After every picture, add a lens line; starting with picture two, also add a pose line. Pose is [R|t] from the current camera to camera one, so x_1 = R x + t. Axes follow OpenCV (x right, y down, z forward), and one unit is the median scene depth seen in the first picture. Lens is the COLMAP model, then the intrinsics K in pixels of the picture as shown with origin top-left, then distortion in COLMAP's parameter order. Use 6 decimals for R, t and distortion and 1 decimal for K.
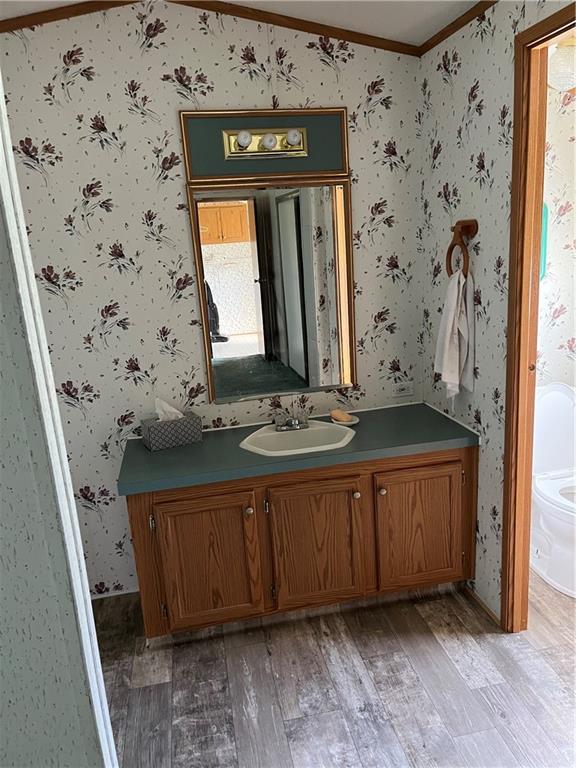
lens RADIAL K [[568.0, 0, 296.9], [0, 568.0, 387.9], [0, 0, 1]] dist [0.028689, -0.000030]
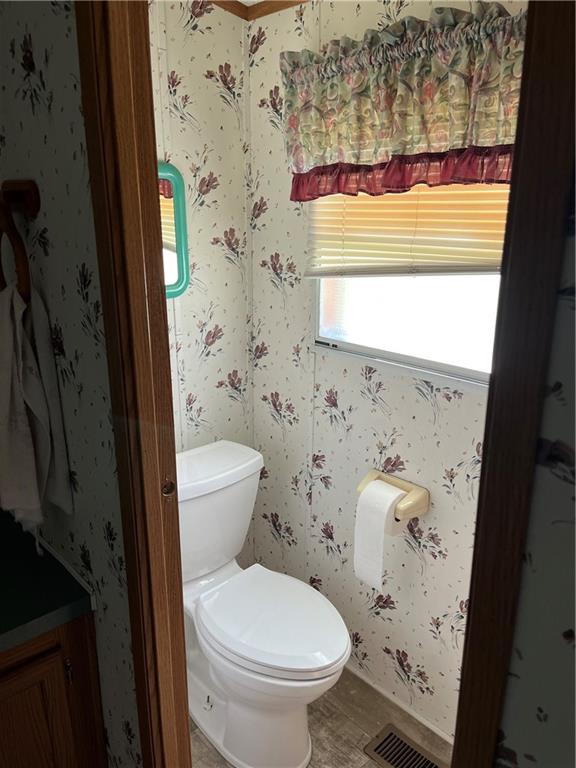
lens RADIAL K [[595.4, 0, 291.5], [0, 595.4, 384.5], [0, 0, 1]] dist [0.079991, -0.113435]
pose [[0.853632, -0.079415, 0.514787, 0.231049], [0.069361, 0.996838, 0.038764, -0.134258], [-0.516238, 0.002616, 0.856441, 0.473663]]
